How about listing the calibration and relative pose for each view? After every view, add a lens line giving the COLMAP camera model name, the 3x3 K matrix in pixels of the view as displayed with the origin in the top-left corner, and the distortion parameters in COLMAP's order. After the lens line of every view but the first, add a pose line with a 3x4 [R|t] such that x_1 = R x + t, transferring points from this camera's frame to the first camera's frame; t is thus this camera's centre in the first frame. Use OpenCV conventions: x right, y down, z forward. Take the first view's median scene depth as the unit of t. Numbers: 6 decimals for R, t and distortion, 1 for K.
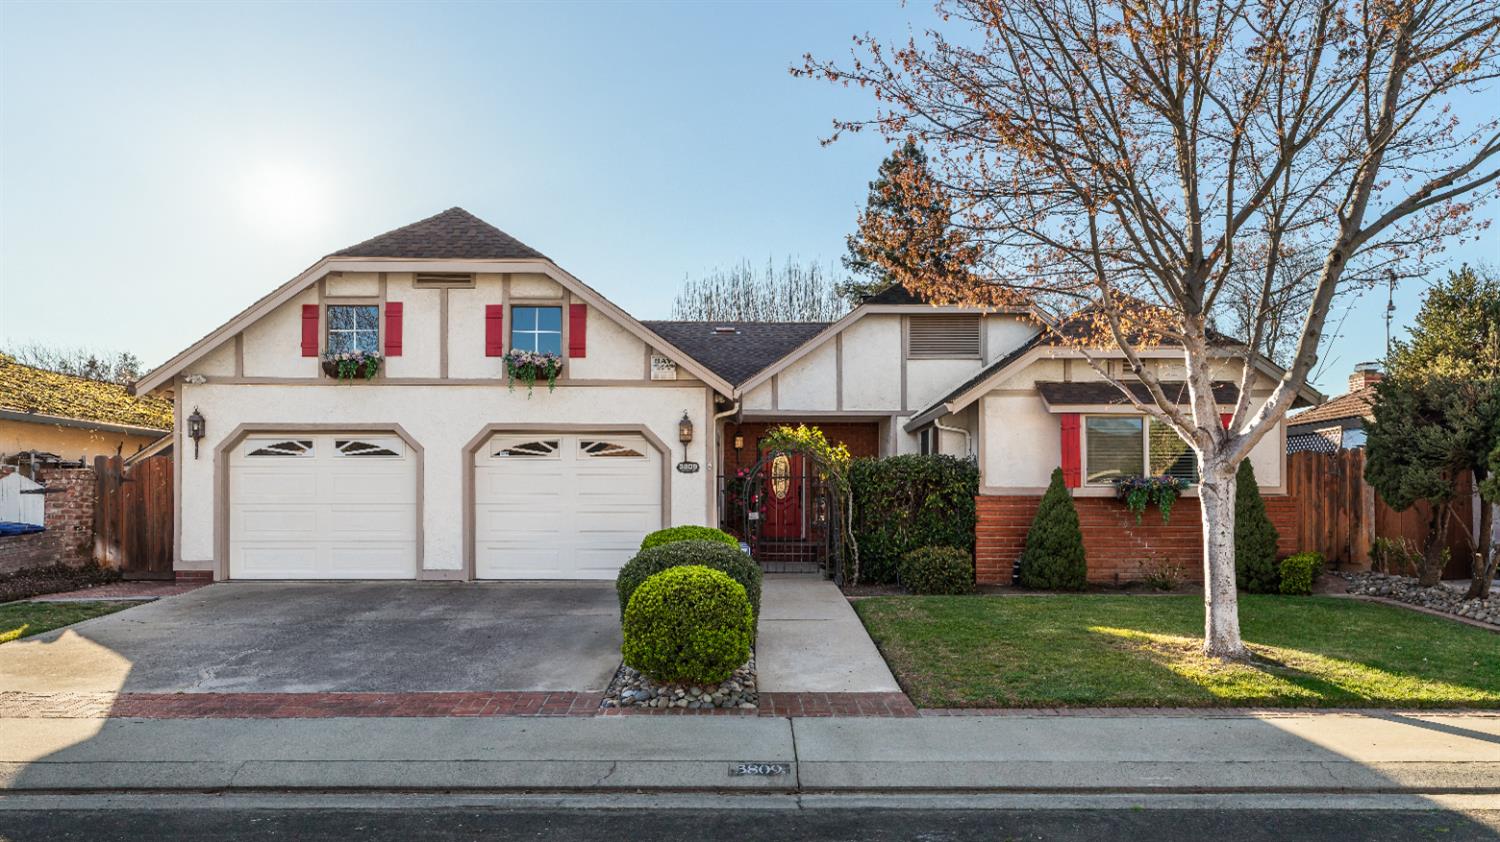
lens RADIAL K [[1022.5, 0, 747.3], [0, 1022.5, 456.1], [0, 0, 1]] dist [0.005769, 0.000610]
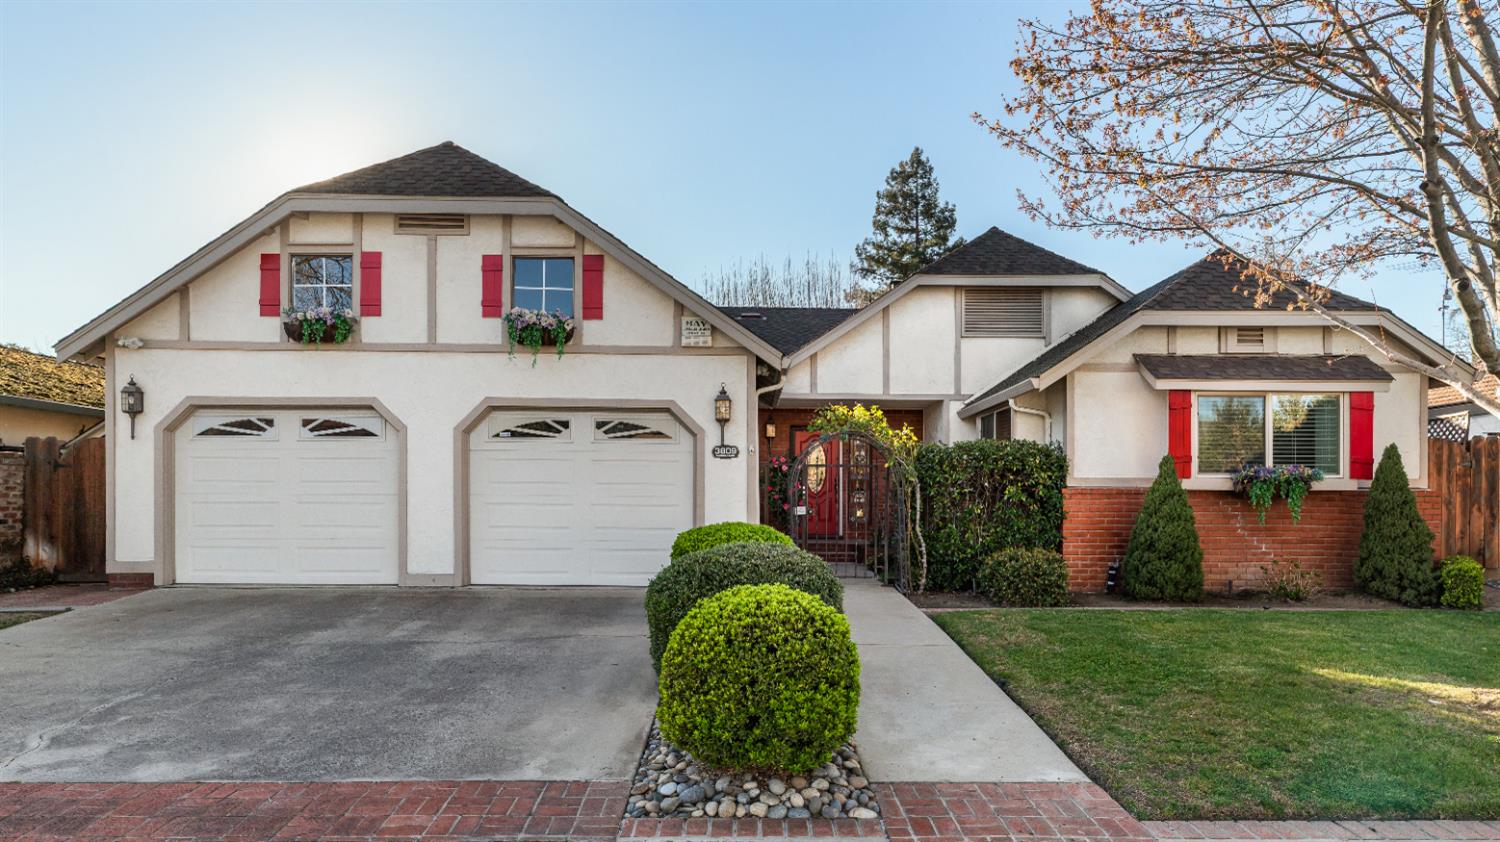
lens RADIAL K [[927.7, 0, 755.4], [0, 927.7, 481.5], [0, 0, 1]] dist [0.003426, 0.002602]
pose [[0.999973, 0.004589, 0.005756, -0.037652], [-0.004731, 0.999678, 0.024939, 0.015914], [-0.005640, -0.024965, 0.999672, 0.241740]]
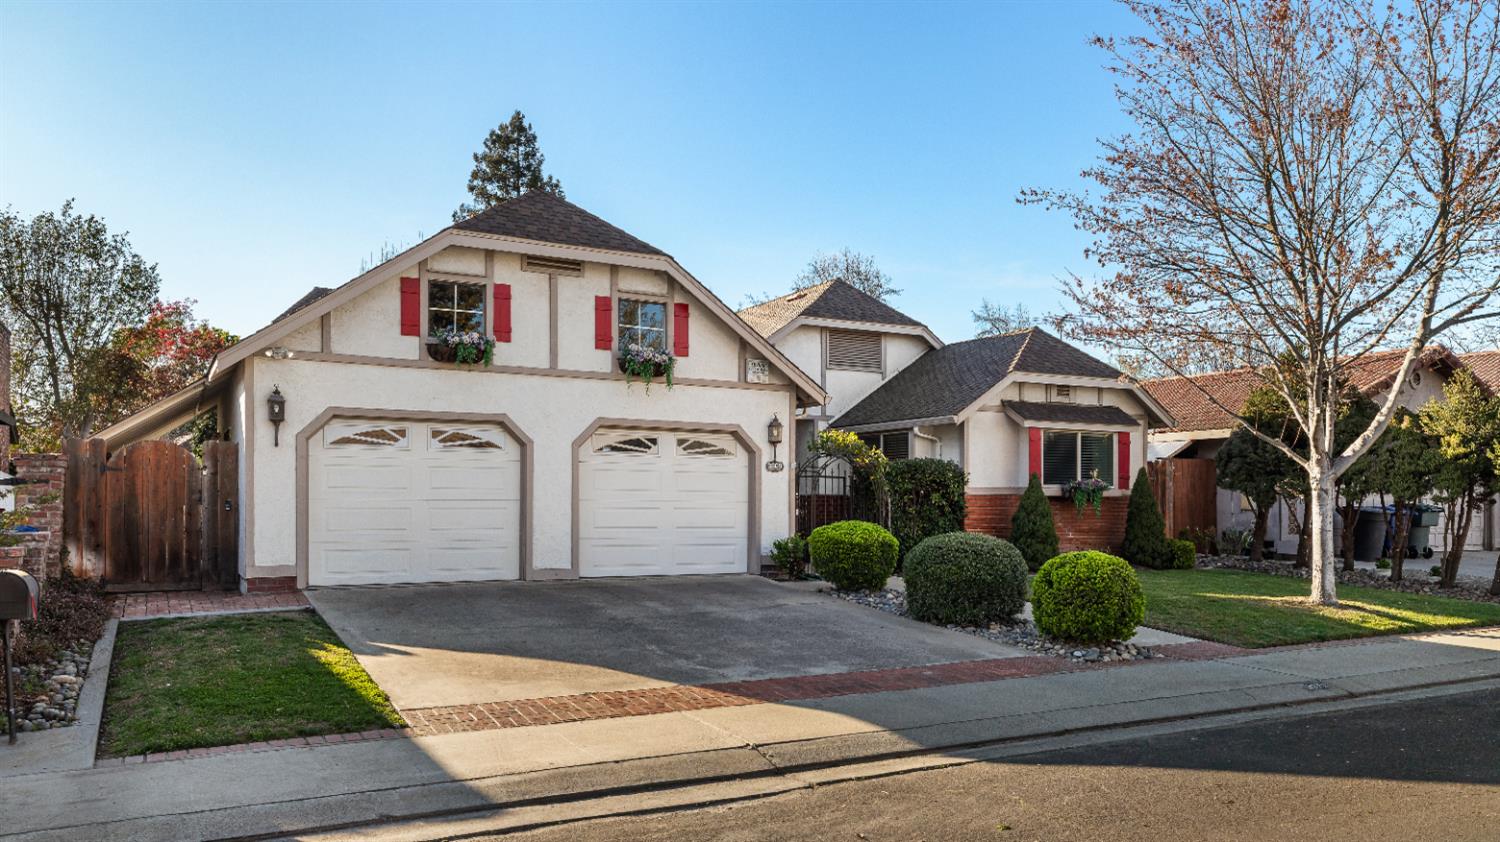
lens RADIAL K [[1095.5, 0, 750.5], [0, 1095.5, 472.4], [0, 0, 1]] dist [-0.001171, 0.000275]
pose [[0.877364, 0.015404, 0.479578, -0.622148], [-0.025467, 0.999571, 0.014483, 0.001194], [-0.479149, -0.024920, 0.877380, 0.011352]]
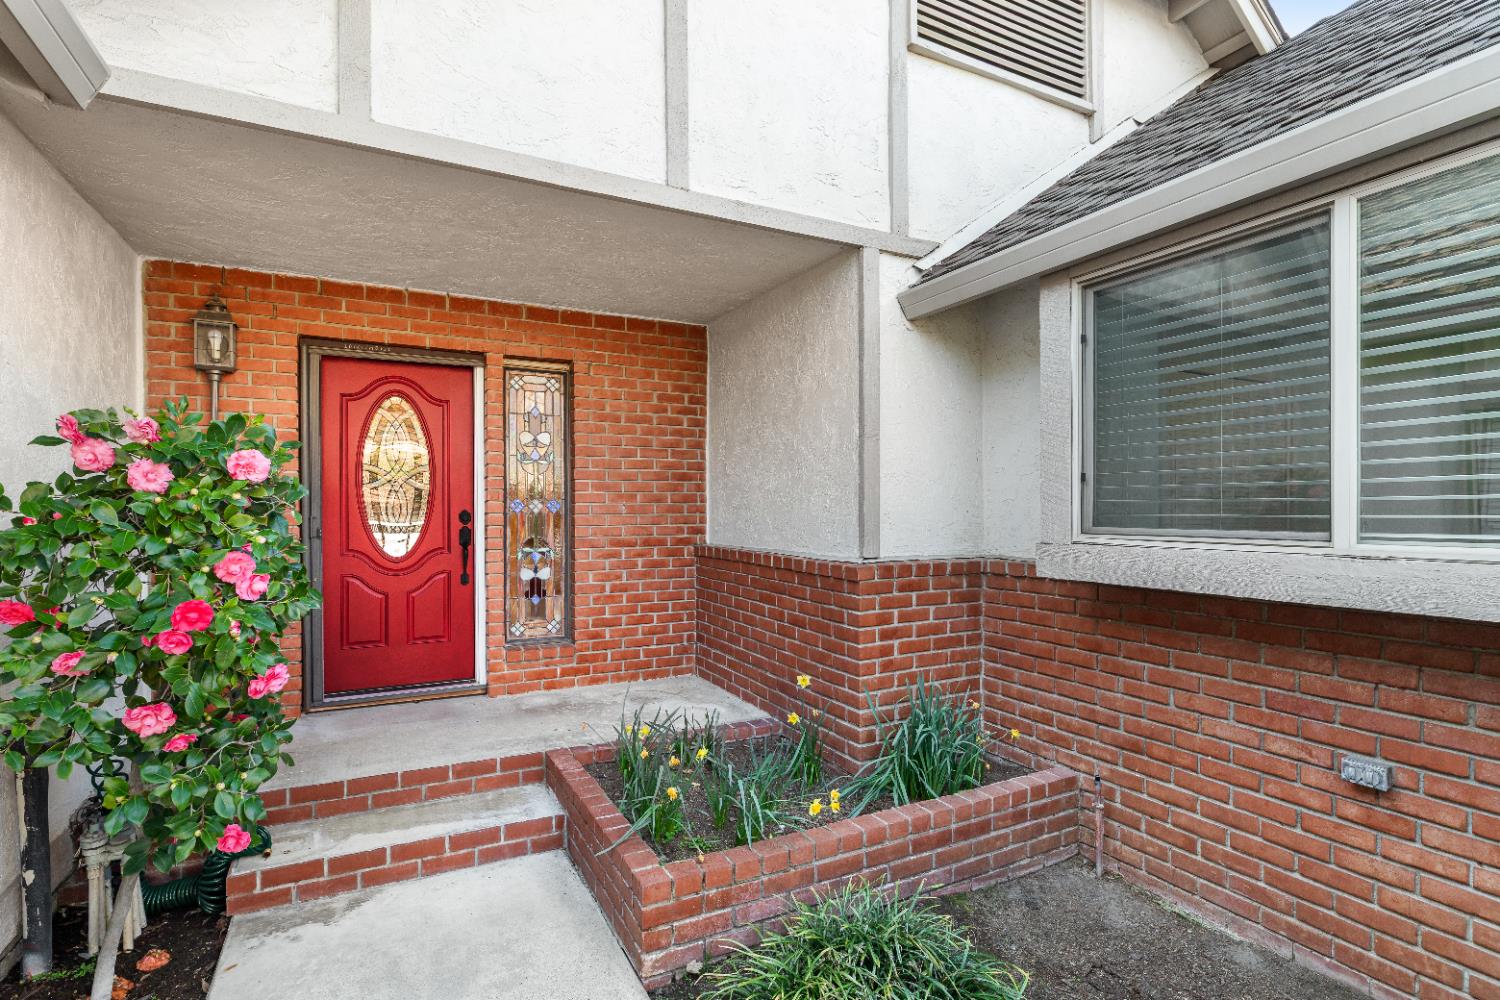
lens RADIAL K [[733.3, 0, 749.4], [0, 733.3, 502.8], [0, 0, 1]] dist [0.000492, 0.000034]
pose [[0.893836, -0.000068, 0.448395, 0.041292], [-0.014119, 0.999500, 0.028297, 0.026837], [-0.448173, -0.031623, 0.893388, 1.102004]]
